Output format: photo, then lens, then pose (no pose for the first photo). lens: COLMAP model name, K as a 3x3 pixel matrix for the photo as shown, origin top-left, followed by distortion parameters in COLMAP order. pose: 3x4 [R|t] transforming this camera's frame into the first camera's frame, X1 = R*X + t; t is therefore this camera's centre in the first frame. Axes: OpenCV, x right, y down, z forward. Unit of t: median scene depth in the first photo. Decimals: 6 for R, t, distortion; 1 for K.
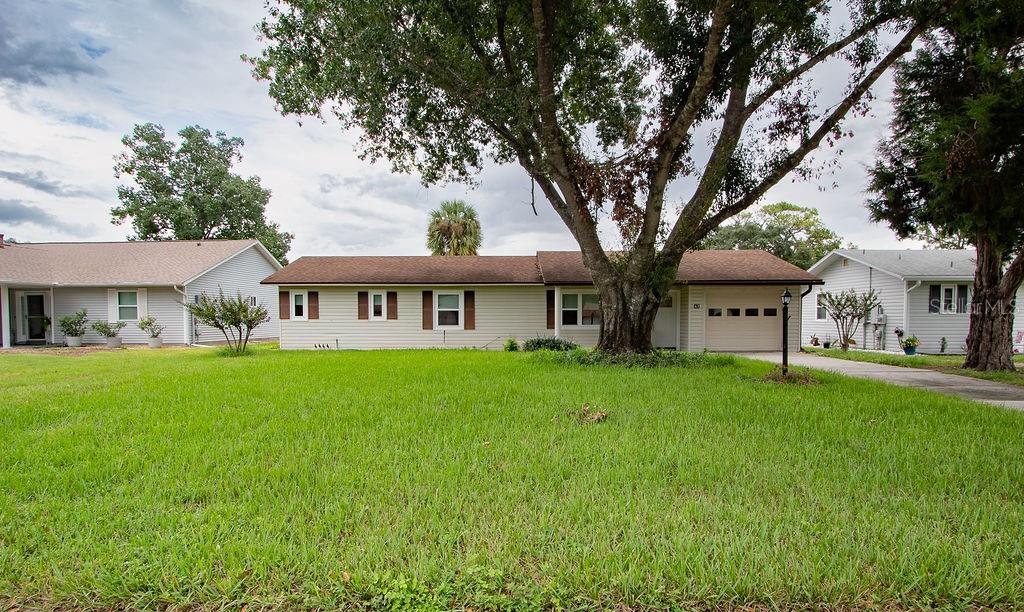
lens RADIAL K [[565.9, 0, 509.0], [0, 565.9, 330.4], [0, 0, 1]] dist [0.000876, 0.000309]
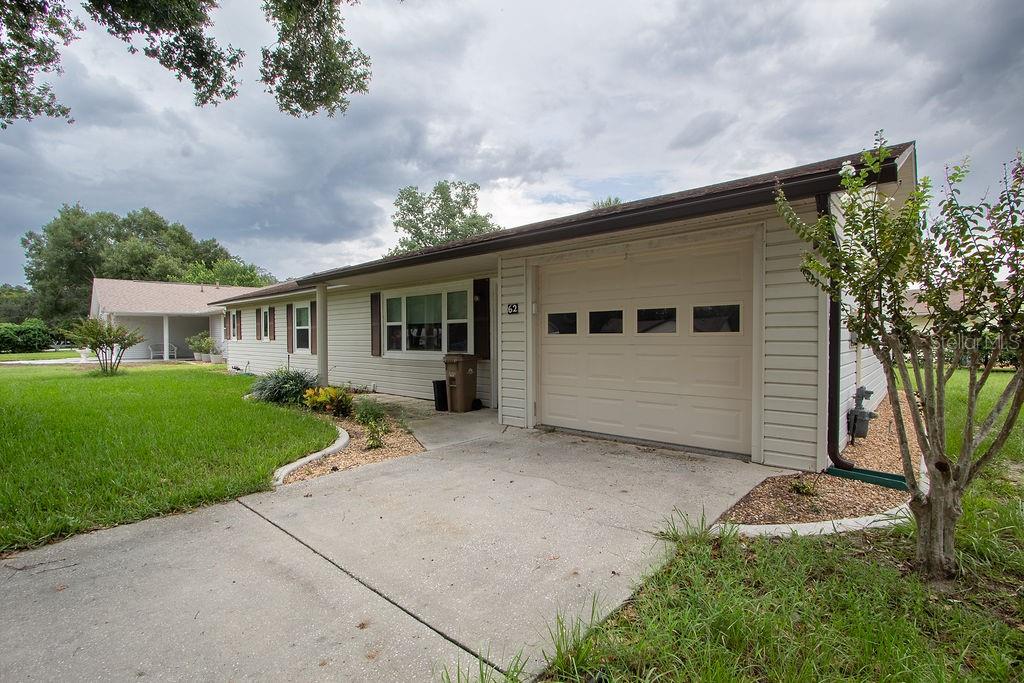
lens RADIAL K [[475.1, 0, 510.8], [0, 475.1, 343.2], [0, 0, 1]] dist [-0.017788, 0.002833]
pose [[0.741165, 0.005857, -0.671298, 0.526031], [-0.006774, 0.999976, 0.001246, -0.018163], [0.671289, 0.003624, 0.741187, 0.718581]]
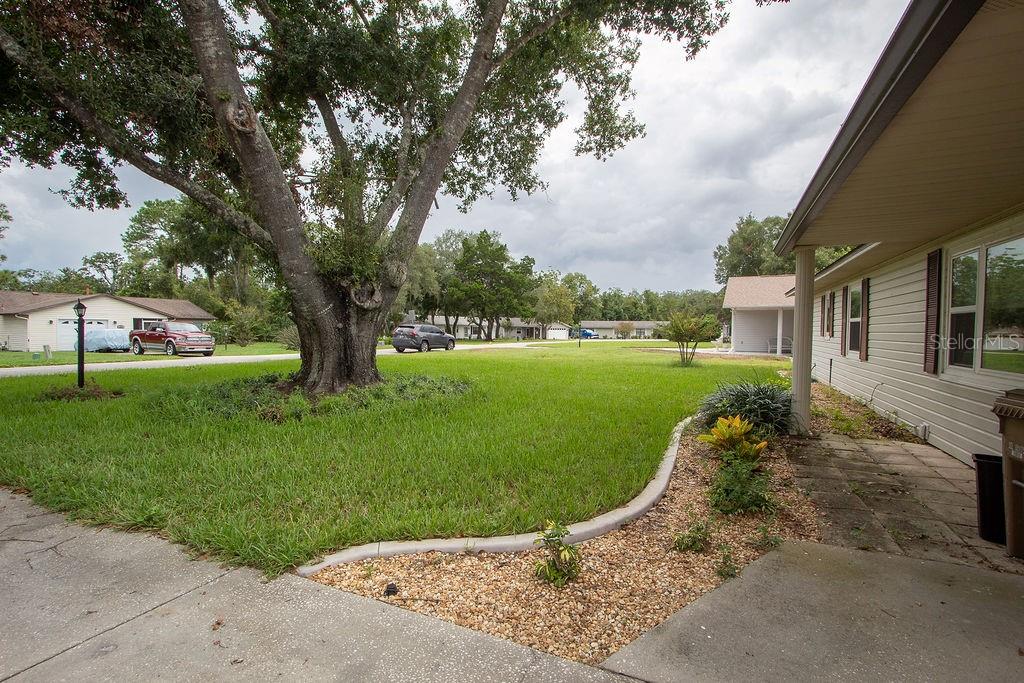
lens RADIAL K [[475.1, 0, 510.8], [0, 475.1, 343.2], [0, 0, 1]] dist [-0.017788, 0.002833]
pose [[-0.413962, 0.023547, -0.909989, 0.409167], [-0.027982, 0.998864, 0.038576, -0.022972], [0.909864, 0.041433, -0.412833, 0.894718]]
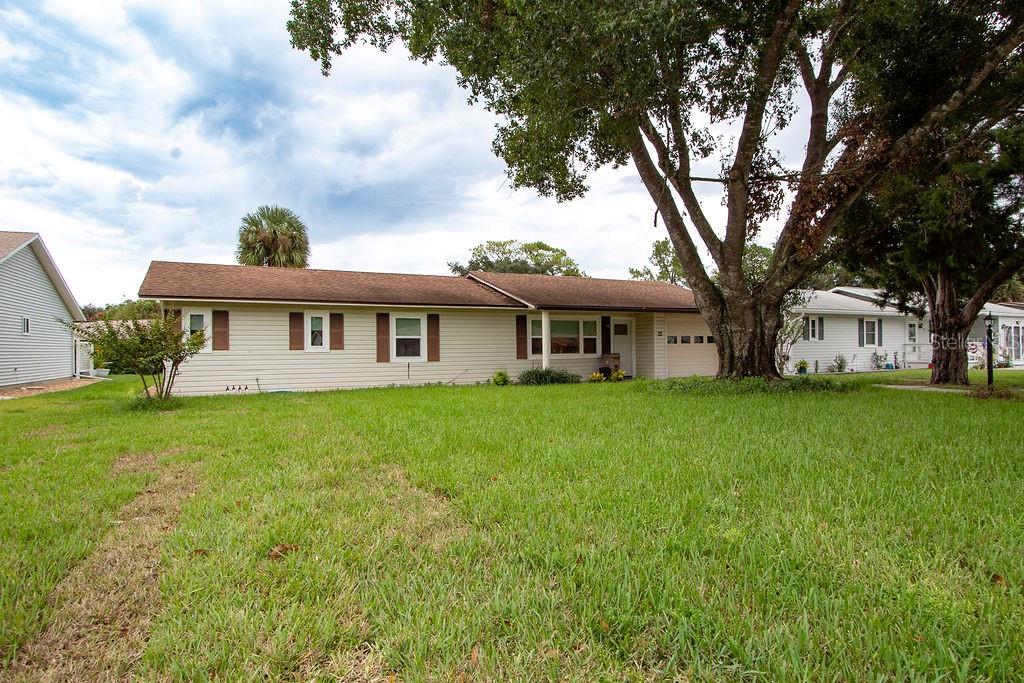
lens RADIAL K [[575.0, 0, 511.6], [0, 575.0, 345.6], [0, 0, 1]] dist [-0.021178, 0.000164]
pose [[0.885131, -0.005723, 0.465306, -0.356711], [0.019495, 0.999503, -0.024792, -0.001238], [-0.464933, 0.031015, 0.884802, 0.213214]]
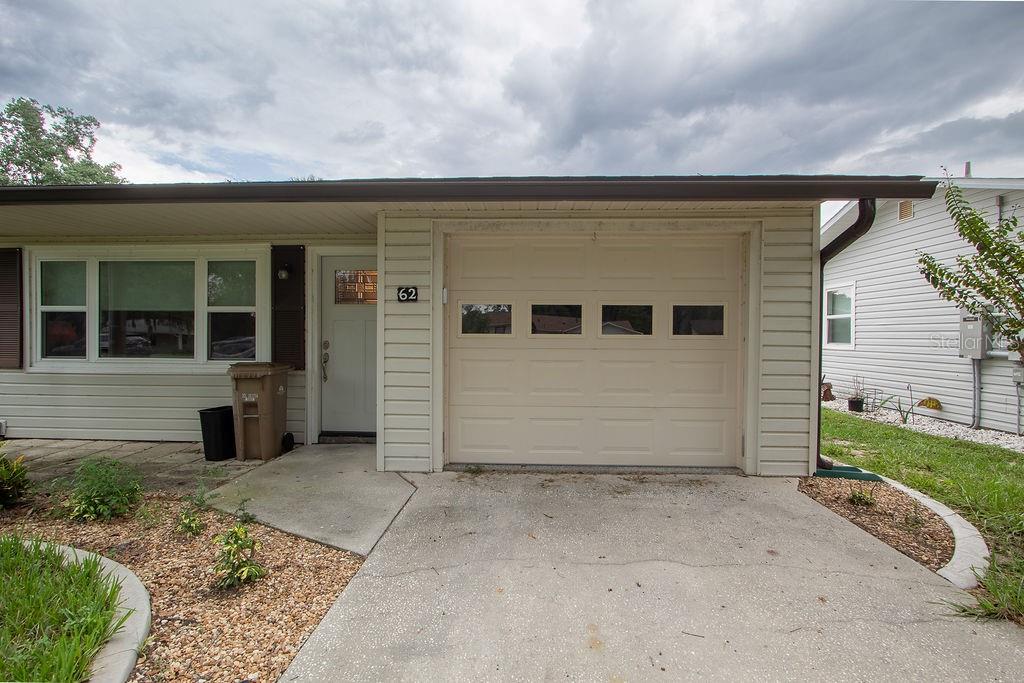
lens RADIAL K [[475.1, 0, 510.8], [0, 475.1, 343.2], [0, 0, 1]] dist [-0.017788, 0.002833]
pose [[0.999210, 0.009259, -0.038651, 0.369075], [-0.009333, 0.999955, -0.001739, -0.019242], [0.038633, 0.002098, 0.999251, 0.747200]]
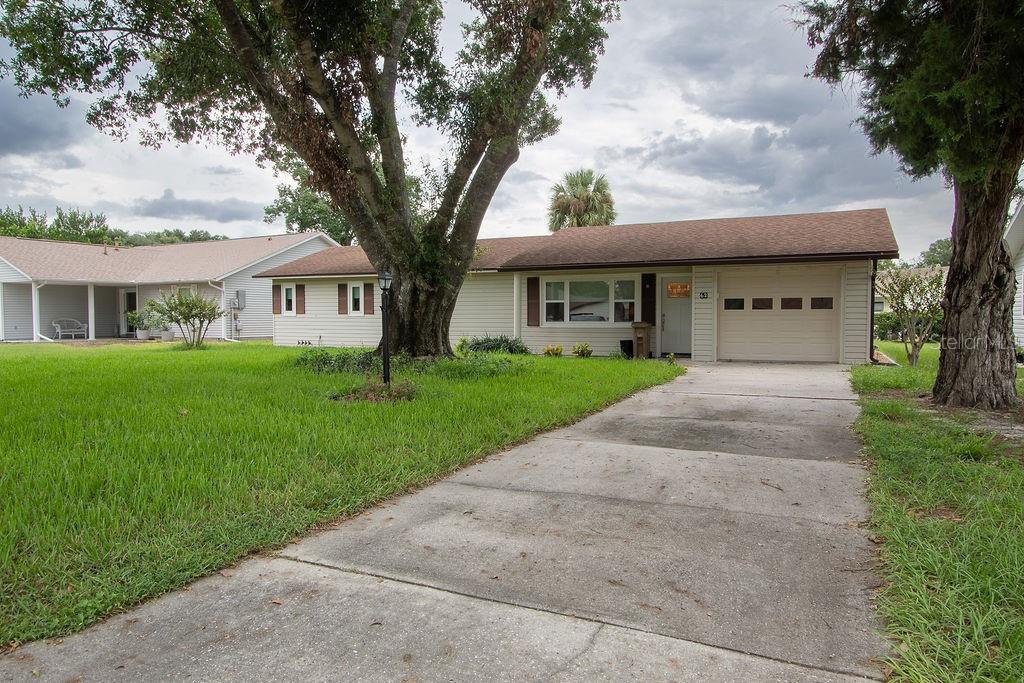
lens RADIAL K [[680.2, 0, 516.4], [0, 680.2, 341.1], [0, 0, 1]] dist [-0.002259, -0.000025]
pose [[0.909218, 0.016054, -0.416010, 0.450580], [-0.008833, 0.999775, 0.019276, 0.000152], [0.416226, -0.013851, 0.909155, 0.122986]]
